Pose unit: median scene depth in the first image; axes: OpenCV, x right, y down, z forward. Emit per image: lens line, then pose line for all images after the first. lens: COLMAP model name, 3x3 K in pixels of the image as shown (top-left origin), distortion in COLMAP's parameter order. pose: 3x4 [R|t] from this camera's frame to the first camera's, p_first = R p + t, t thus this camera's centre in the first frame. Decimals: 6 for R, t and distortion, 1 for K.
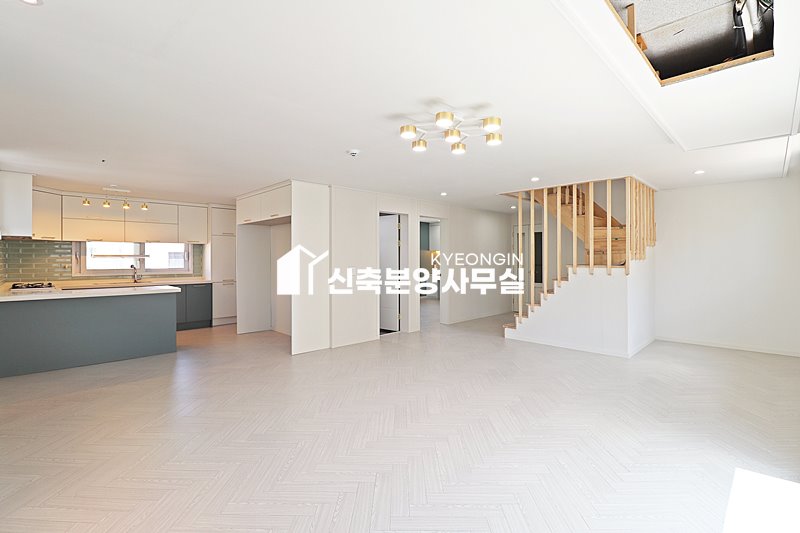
lens RADIAL K [[371.9, 0, 399.0], [0, 371.9, 260.5], [0, 0, 1]] dist [-0.004783, -0.011493]
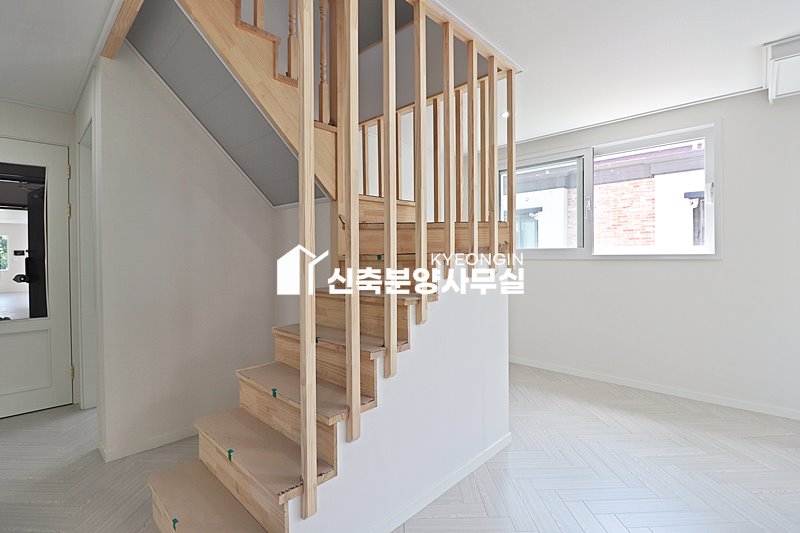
lens RADIAL K [[378.5, 0, 400.7], [0, 378.5, 260.4], [0, 0, 1]] dist [-0.003198, -0.014054]
pose [[-0.021600, -0.006711, 0.999744, 0.116399], [0.010383, 0.999922, 0.006936, 0.017609], [-0.999713, 0.010530, -0.021529, 1.059184]]
